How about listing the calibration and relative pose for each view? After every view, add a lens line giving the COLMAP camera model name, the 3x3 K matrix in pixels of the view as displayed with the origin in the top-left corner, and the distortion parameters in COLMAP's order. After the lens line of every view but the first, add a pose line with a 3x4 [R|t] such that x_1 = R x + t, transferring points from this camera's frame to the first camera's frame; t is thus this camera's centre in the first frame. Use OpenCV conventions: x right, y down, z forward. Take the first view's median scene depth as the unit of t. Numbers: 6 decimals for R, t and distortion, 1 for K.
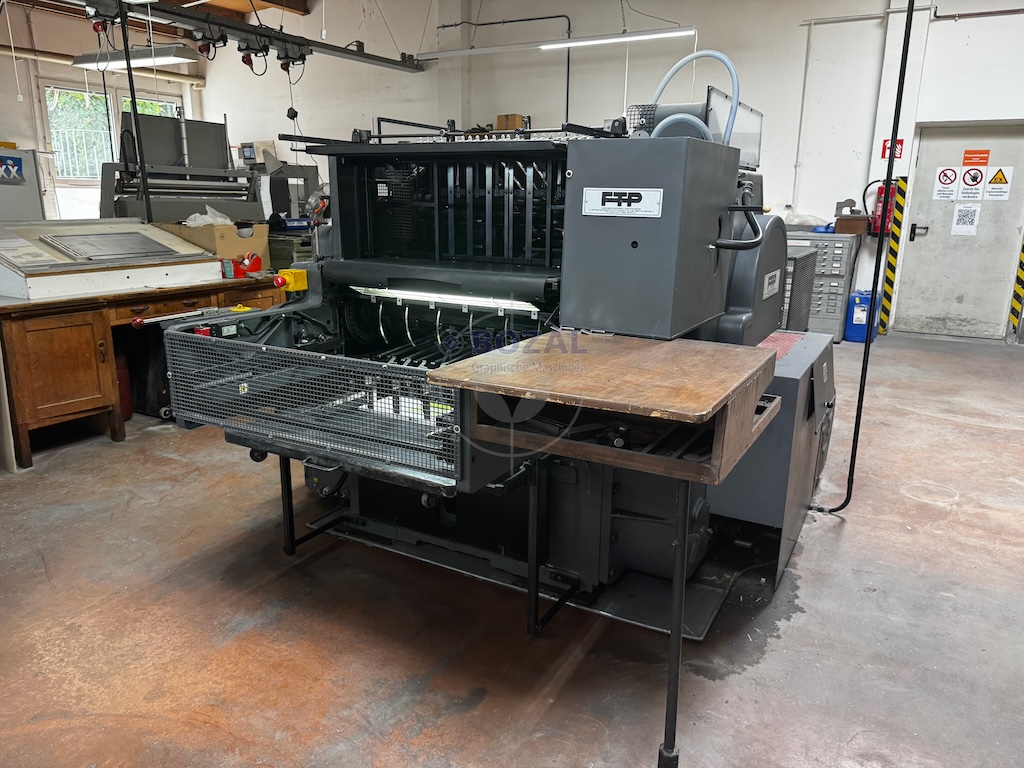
lens RADIAL K [[729.0, 0, 512.0], [0, 729.0, 384.0], [0, 0, 1]] dist [-0.004531, -0.002261]
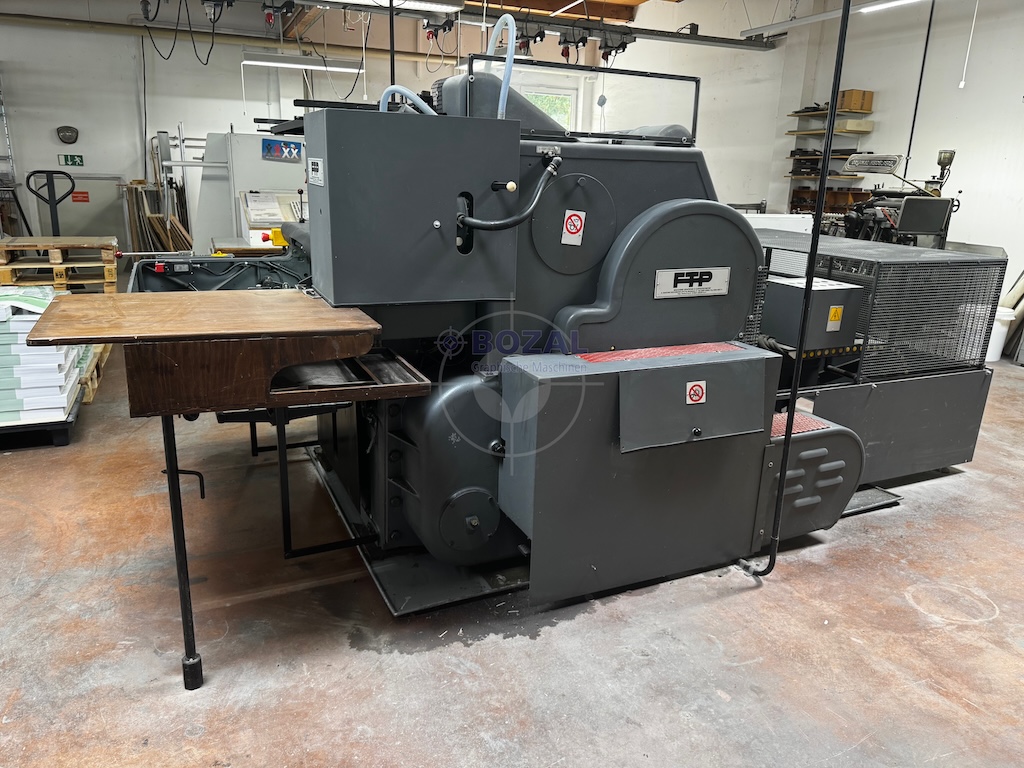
lens RADIAL K [[726.2, 0, 514.0], [0, 726.2, 387.0], [0, 0, 1]] dist [0.001996, -0.003925]
pose [[0.809612, 0.176626, -0.559761, 0.368226], [-0.166364, 0.983595, 0.069741, -0.022236], [0.562896, 0.036661, 0.825714, 0.106955]]
